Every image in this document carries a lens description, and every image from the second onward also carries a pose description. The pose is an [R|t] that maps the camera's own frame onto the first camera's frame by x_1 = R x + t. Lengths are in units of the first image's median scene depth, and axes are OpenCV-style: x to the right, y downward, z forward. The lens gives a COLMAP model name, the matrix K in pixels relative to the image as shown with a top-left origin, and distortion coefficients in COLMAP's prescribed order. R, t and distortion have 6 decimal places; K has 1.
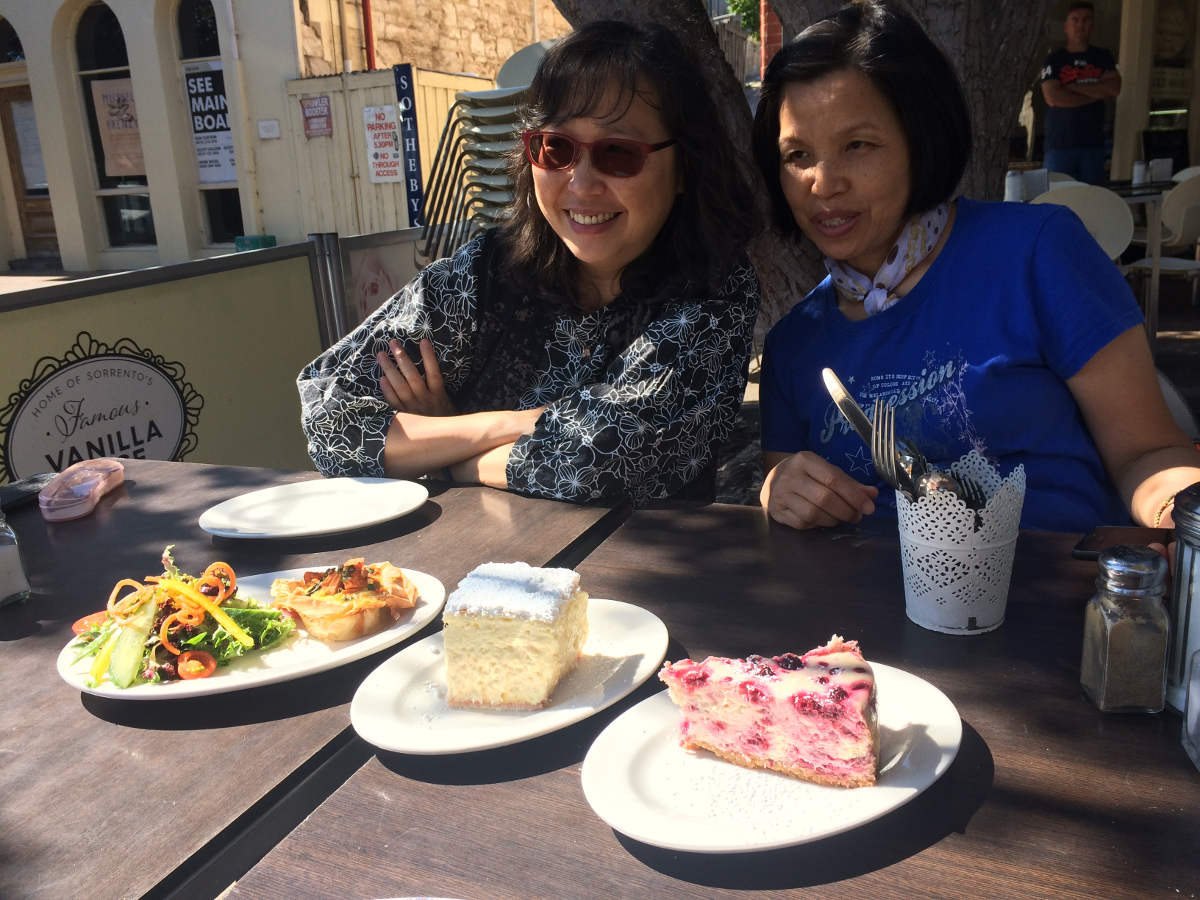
lens RADIAL K [[1035.1, 0, 595.1], [0, 1035.1, 449.5], [0, 0, 1]] dist [0.077504, -0.118715]
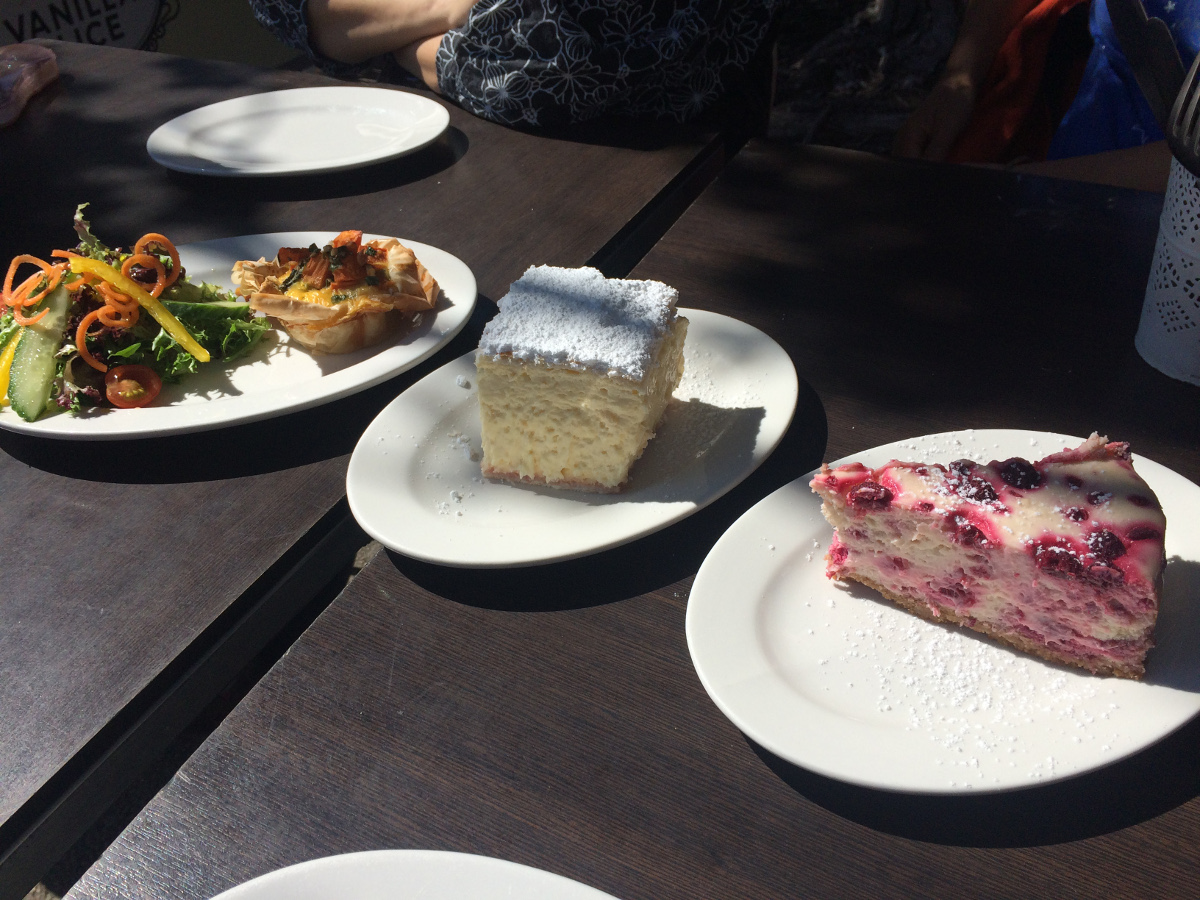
lens RADIAL K [[1035.1, 0, 595.1], [0, 1035.1, 449.5], [0, 0, 1]] dist [0.077504, -0.118715]
pose [[0.998964, 0.042284, -0.016840, -0.056518], [-0.032737, 0.924581, 0.379576, -0.039935], [0.031620, -0.378632, 0.925007, 0.366196]]
